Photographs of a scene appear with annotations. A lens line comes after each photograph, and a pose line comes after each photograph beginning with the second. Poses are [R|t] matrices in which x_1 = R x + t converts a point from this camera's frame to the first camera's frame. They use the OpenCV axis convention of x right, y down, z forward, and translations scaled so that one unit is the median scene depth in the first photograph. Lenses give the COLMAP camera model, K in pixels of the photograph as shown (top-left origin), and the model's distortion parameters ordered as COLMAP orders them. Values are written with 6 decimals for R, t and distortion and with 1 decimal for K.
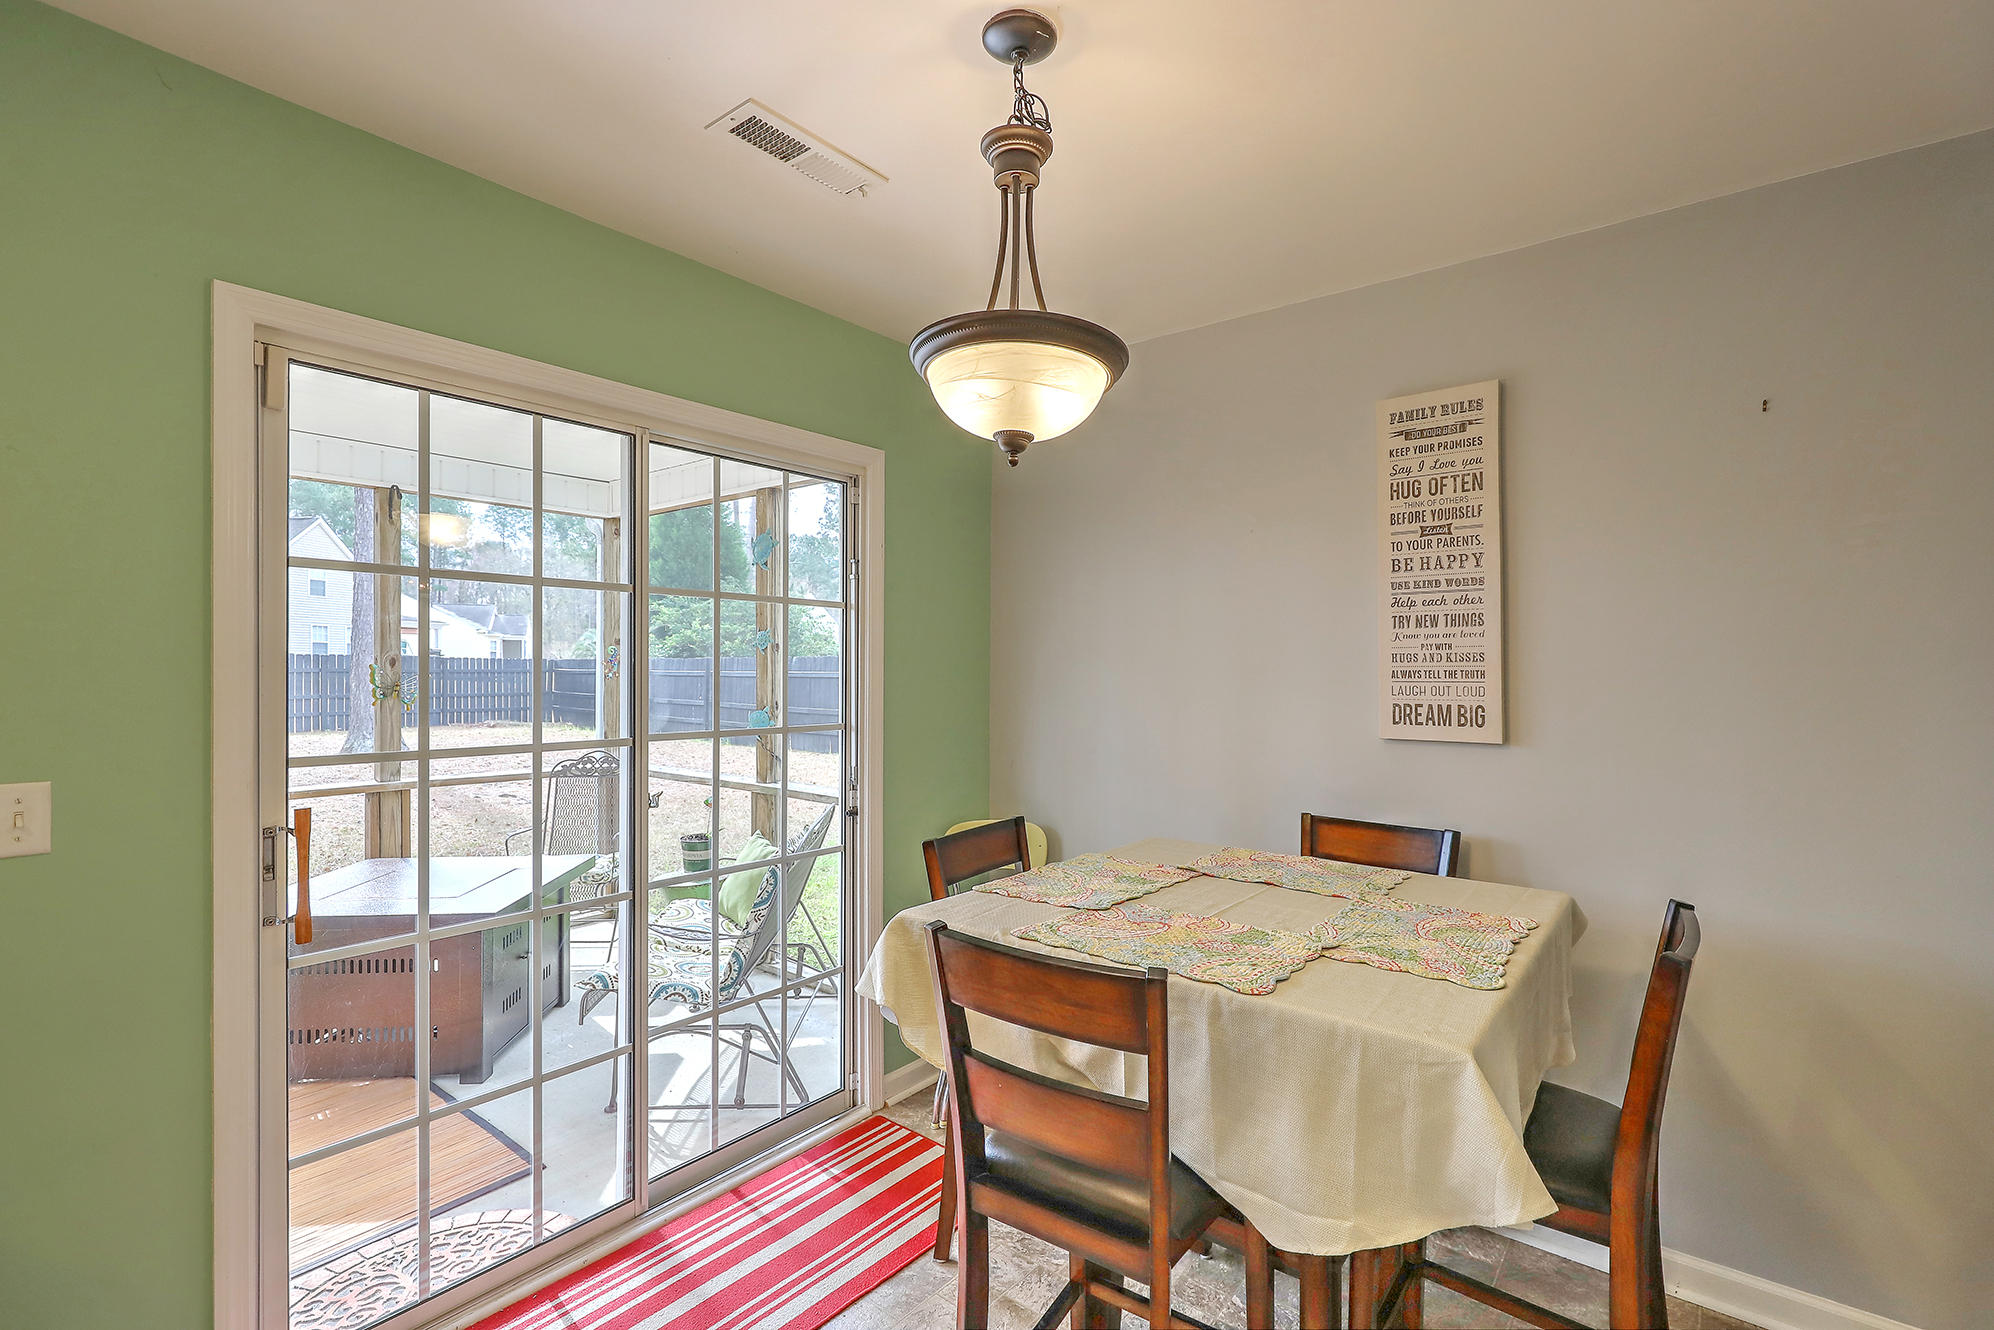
lens RADIAL K [[908.2, 0, 997.0], [0, 908.2, 665.0], [0, 0, 1]] dist [0.000886, 0.000168]
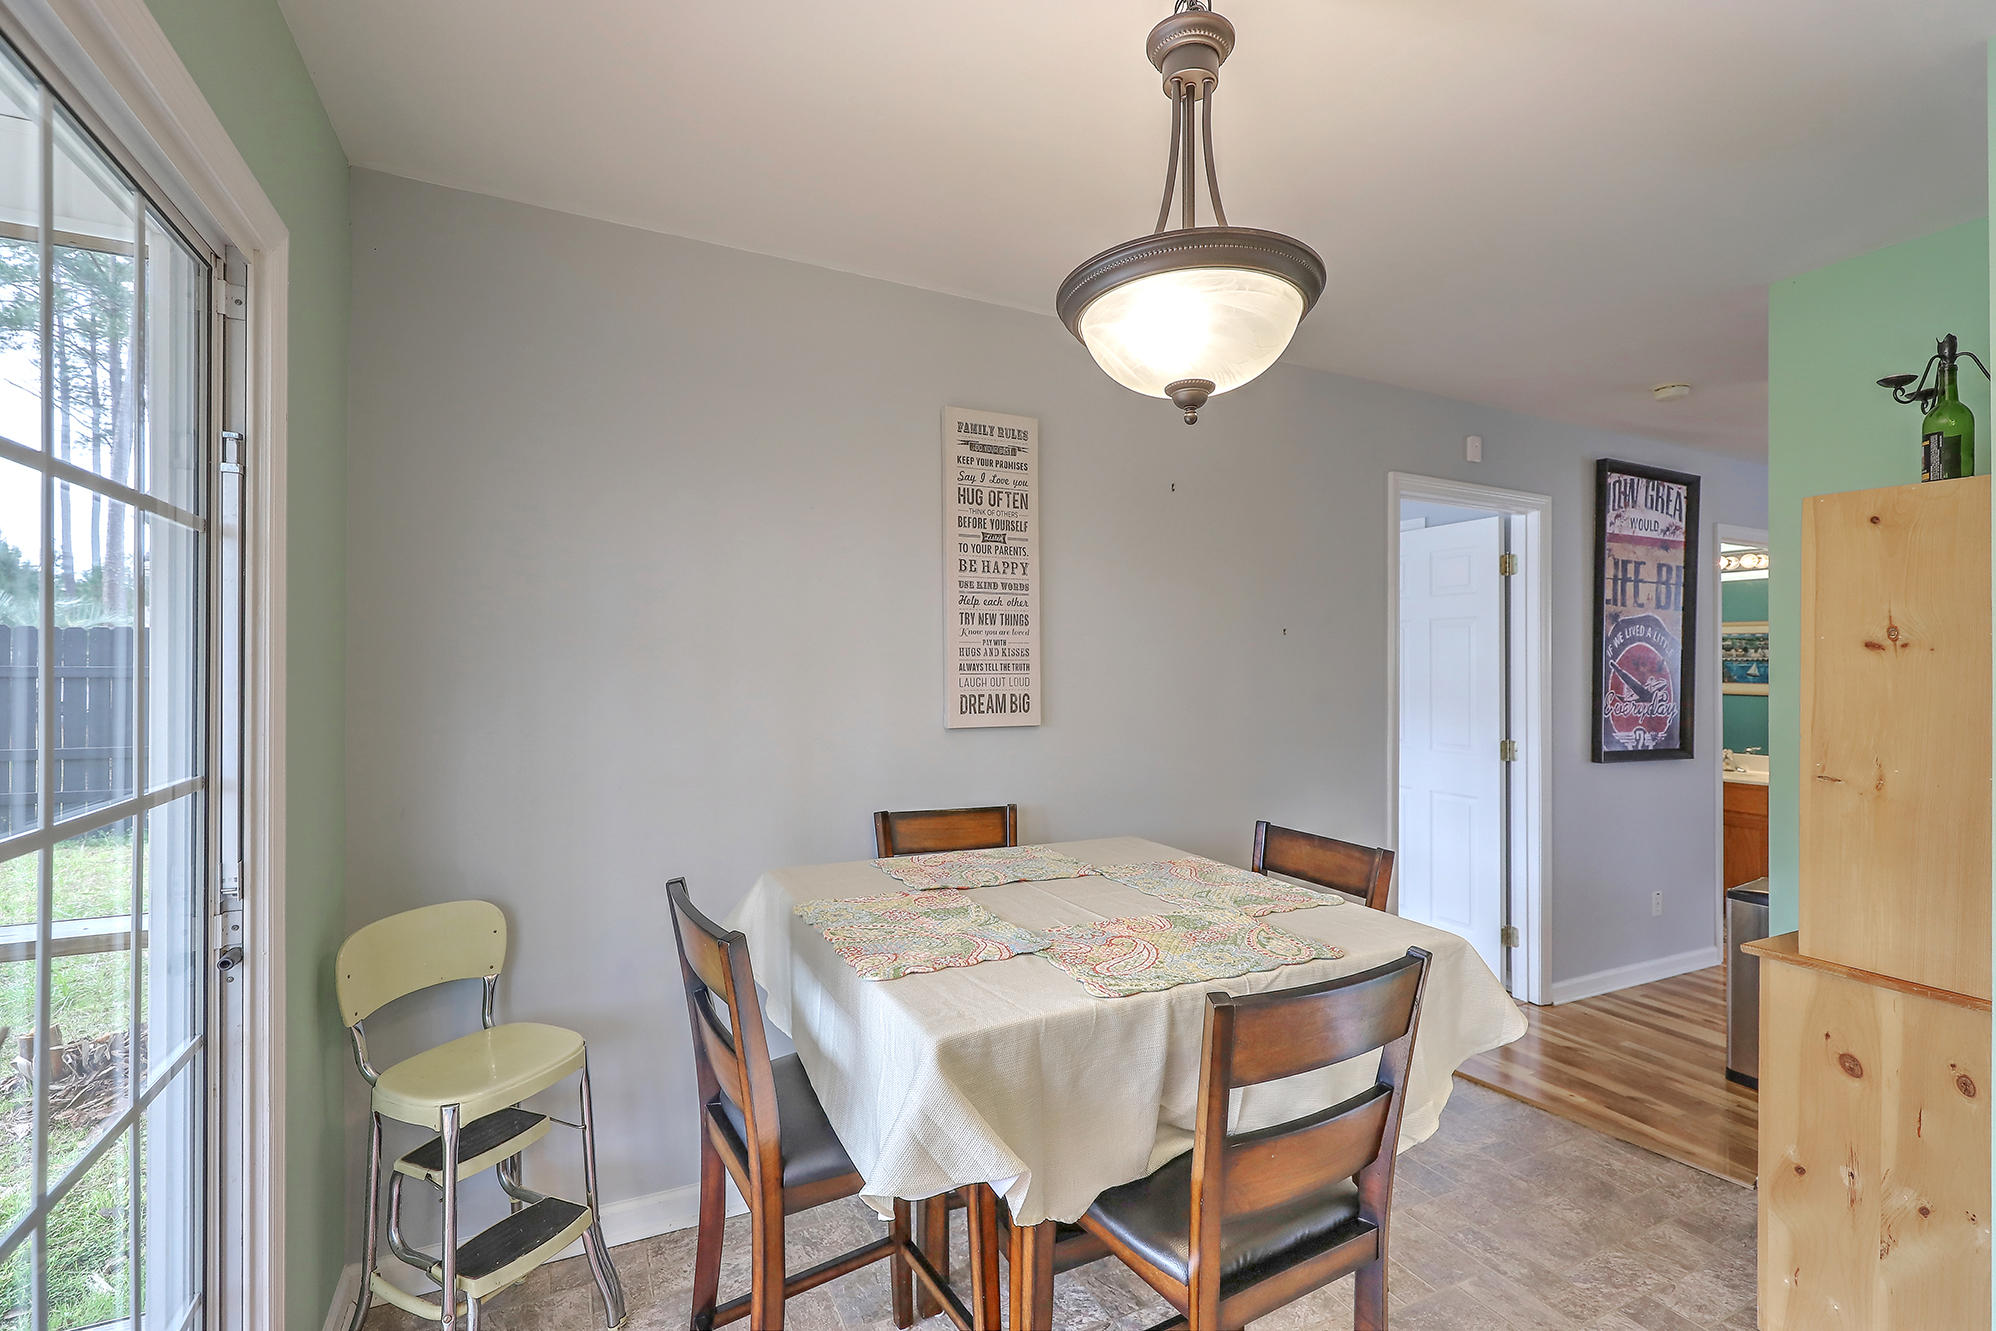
lens RADIAL K [[895.9, 0, 1009.3], [0, 895.9, 660.8], [0, 0, 1]] dist [-0.000058, 0.000087]
pose [[0.419437, 0.001596, 0.907783, -0.507511], [-0.007075, 0.999974, 0.001511, 0.000718], [-0.907757, -0.007056, 0.419437, 0.520981]]
